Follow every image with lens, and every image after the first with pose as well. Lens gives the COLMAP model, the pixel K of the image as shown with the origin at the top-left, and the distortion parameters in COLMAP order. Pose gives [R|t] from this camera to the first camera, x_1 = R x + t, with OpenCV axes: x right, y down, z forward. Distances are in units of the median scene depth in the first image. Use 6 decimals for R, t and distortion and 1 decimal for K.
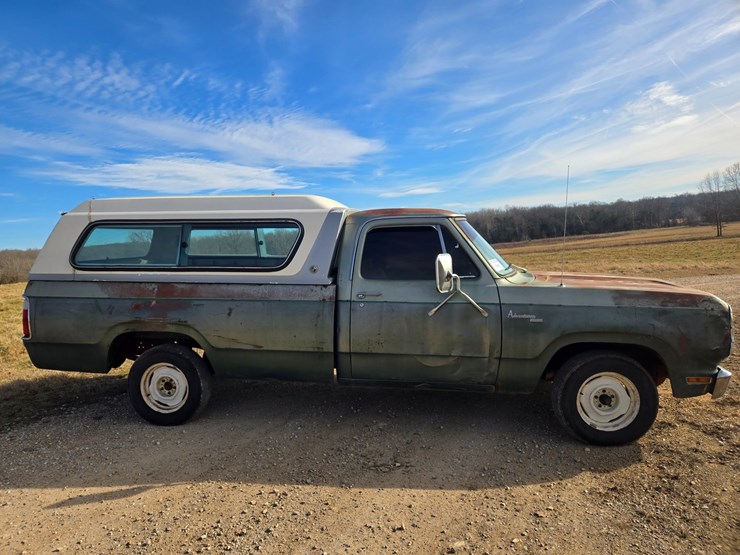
lens RADIAL K [[497.9, 0, 363.3], [0, 497.9, 284.1], [0, 0, 1]] dist [0.079188, -0.056600]
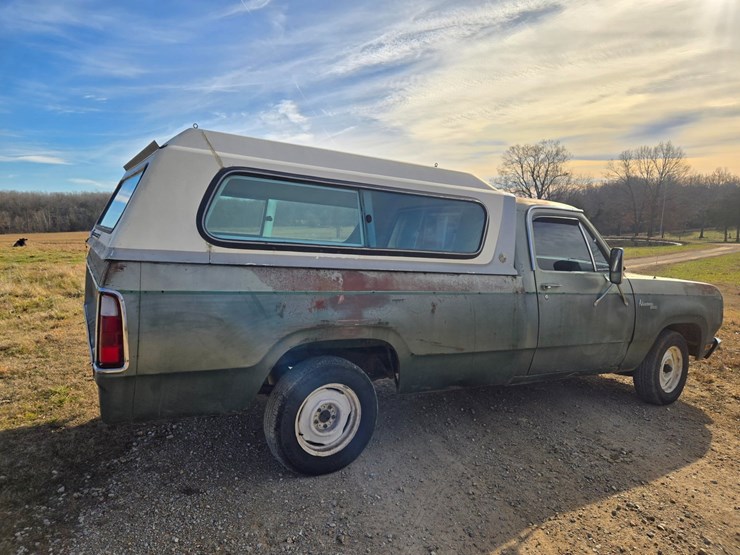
lens RADIAL K [[500.8, 0, 364.2], [0, 500.8, 277.3], [0, 0, 1]] dist [0.074488, -0.054892]
pose [[0.771061, 0.008000, 0.636711, -0.869440], [-0.012404, 0.999920, 0.002458, 0.005959], [-0.636640, -0.009793, 0.771099, 0.466326]]
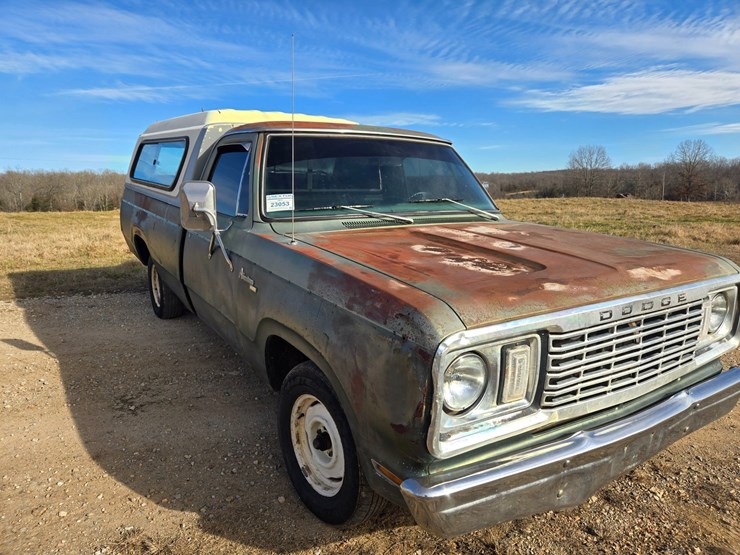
lens RADIAL K [[500.8, 0, 364.2], [0, 500.8, 277.3], [0, 0, 1]] dist [0.074488, -0.054892]
pose [[0.667966, 0.186918, -0.720335, 0.852836], [-0.093926, 0.981378, 0.167558, -0.063996], [0.738241, -0.044265, 0.673084, 0.603861]]
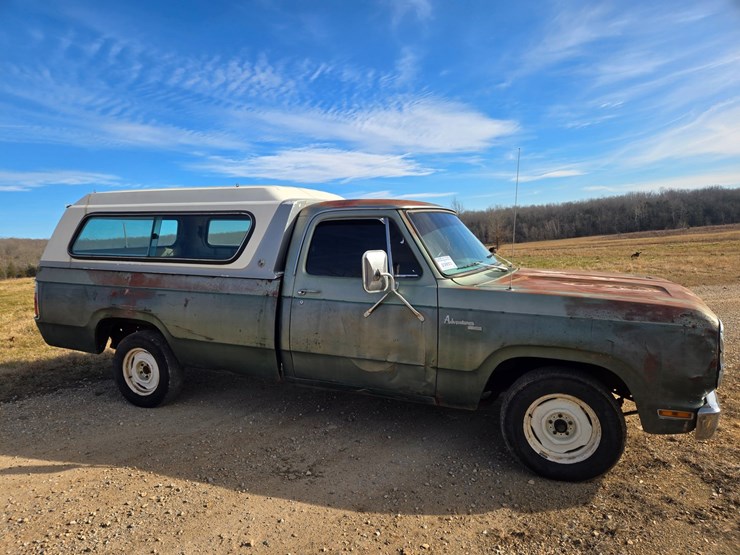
lens RADIAL K [[497.9, 0, 363.3], [0, 497.9, 284.1], [0, 0, 1]] dist [0.079188, -0.056600]
pose [[0.968632, 0.033171, -0.246274, 0.337993], [-0.026711, 0.999207, 0.029526, -0.023032], [0.247058, -0.022022, 0.968750, 0.101567]]
